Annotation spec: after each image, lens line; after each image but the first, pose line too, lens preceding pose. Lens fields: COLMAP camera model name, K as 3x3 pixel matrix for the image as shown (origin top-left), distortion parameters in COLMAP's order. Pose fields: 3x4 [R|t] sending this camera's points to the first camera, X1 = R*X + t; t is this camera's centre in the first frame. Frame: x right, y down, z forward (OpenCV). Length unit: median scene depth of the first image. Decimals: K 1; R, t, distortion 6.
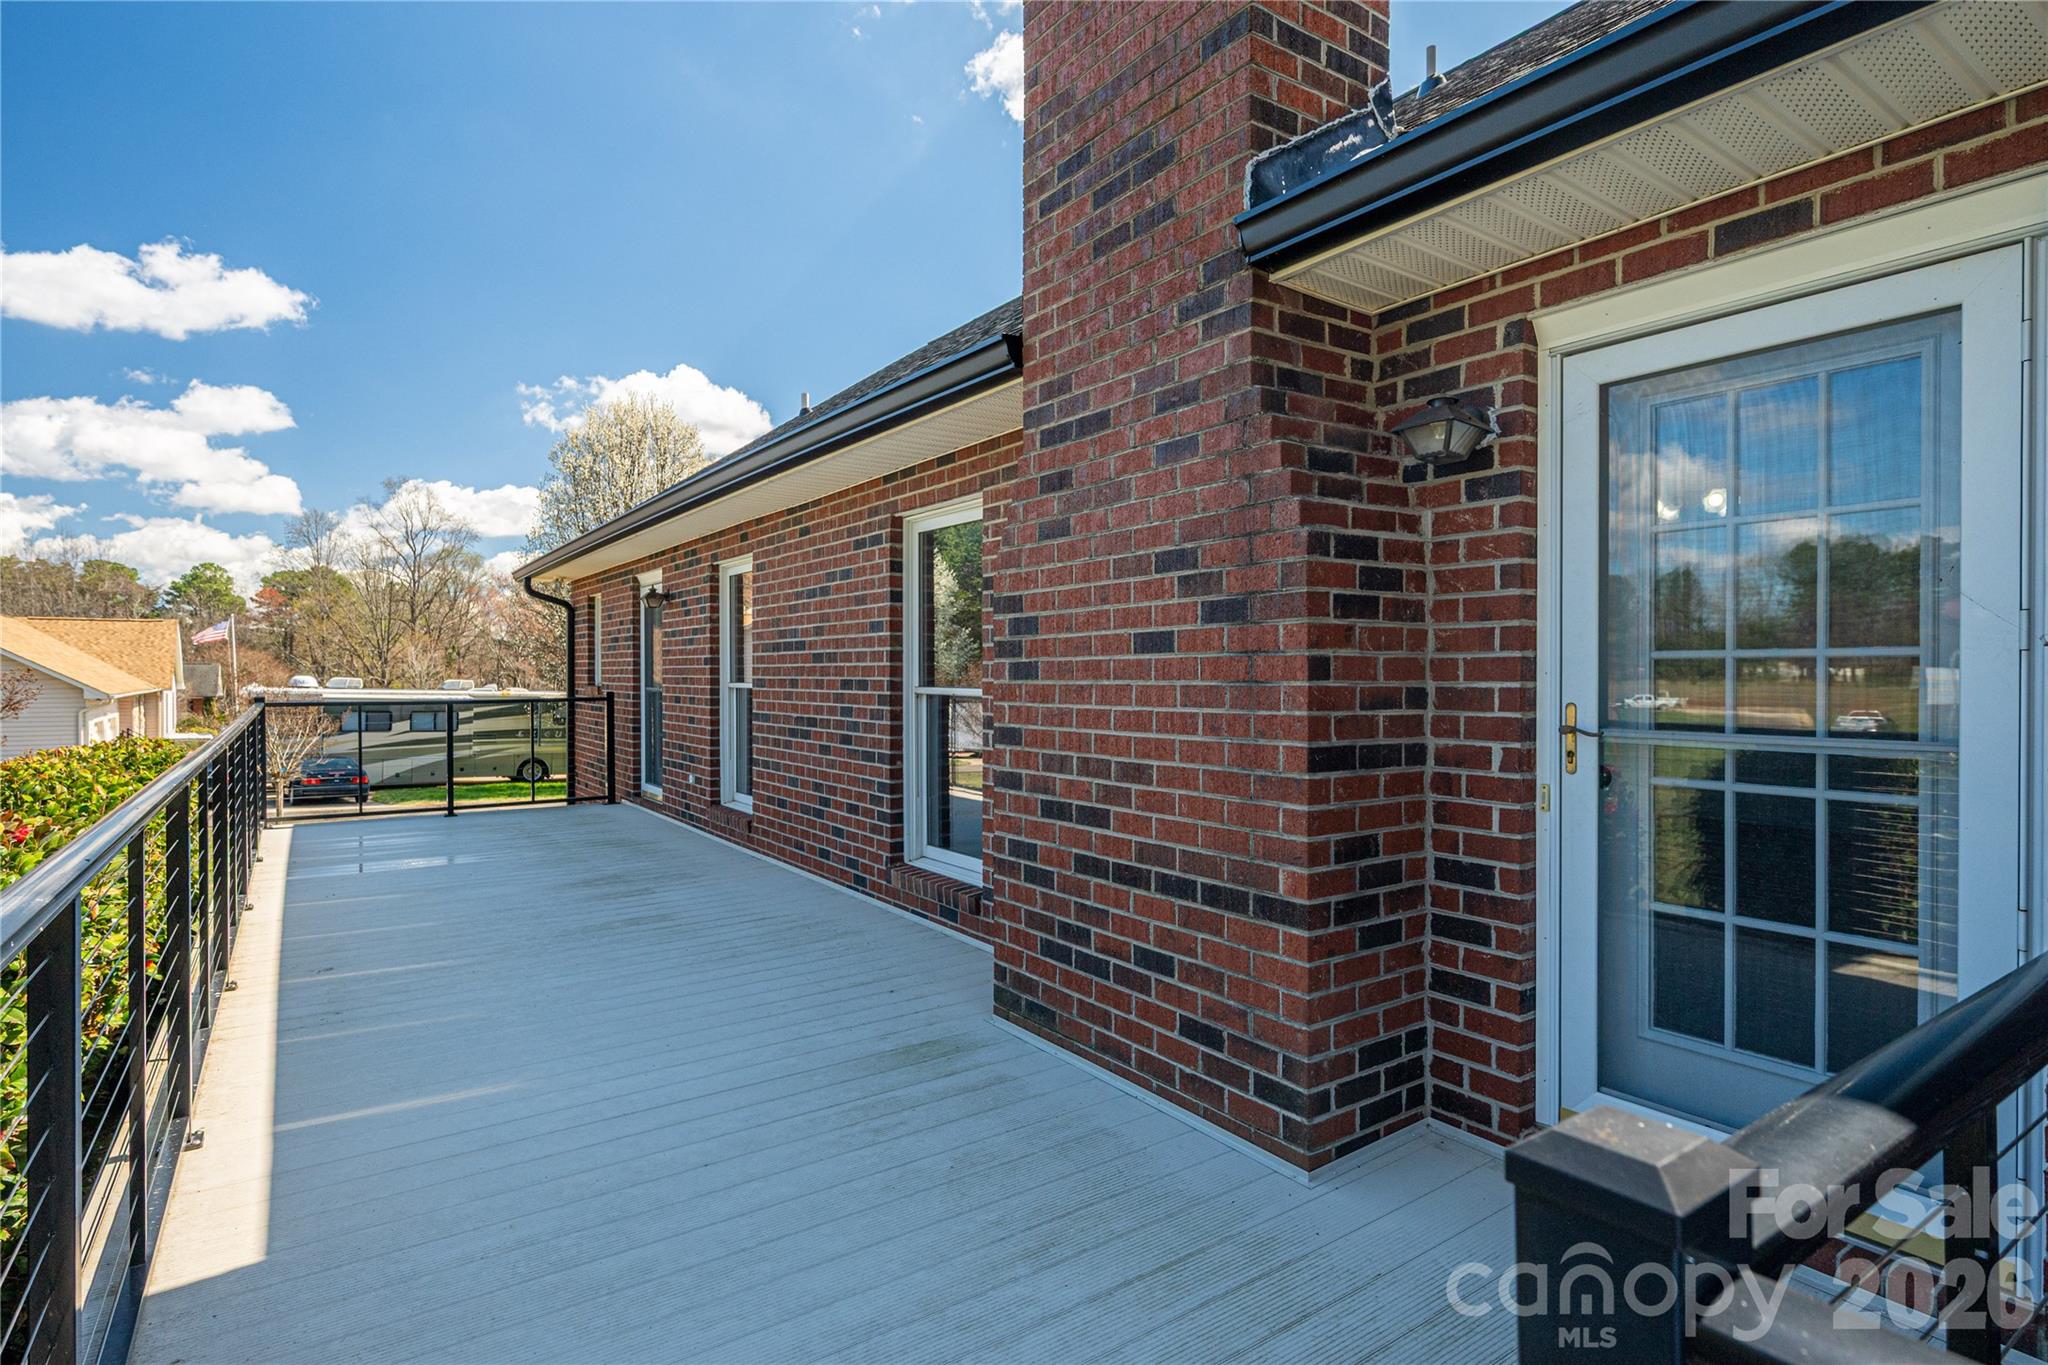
lens RADIAL K [[1125.4, 0, 1024.0], [0, 1125.4, 682.5], [0, 0, 1]] dist [-0.001848, -0.000526]
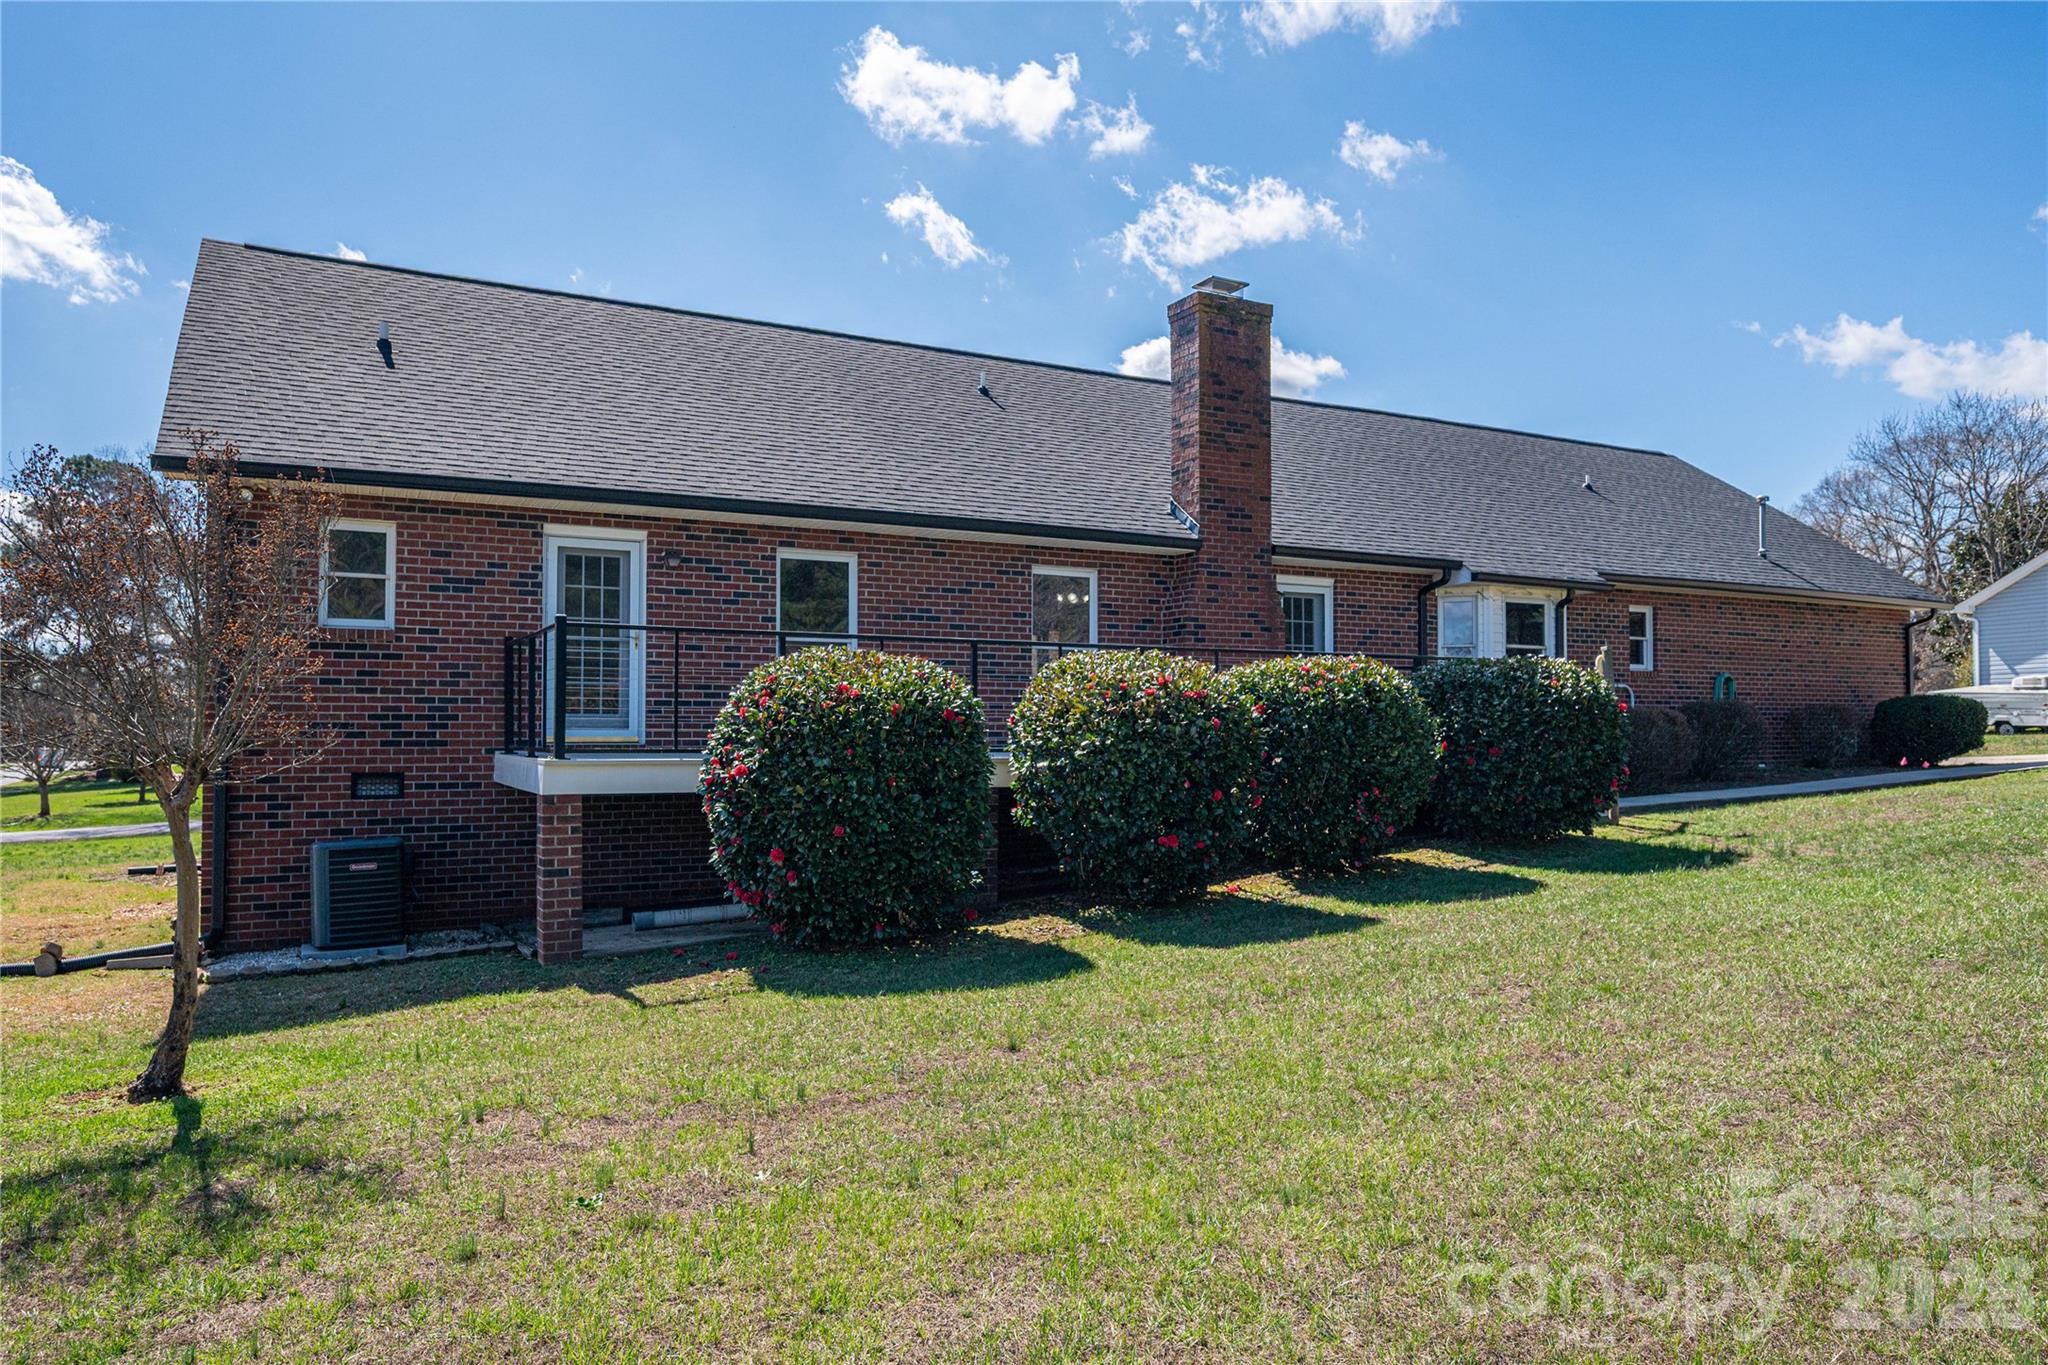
lens RADIAL K [[1380.7, 0, 1024.0], [0, 1380.7, 682.5], [0, 0, 1]] dist [-0.001701, -0.000136]
pose [[0.054833, 0.042621, 0.997585, -4.470268], [0.015345, 0.998935, -0.043522, 0.310366], [-0.998378, 0.017694, 0.054120, 1.421948]]
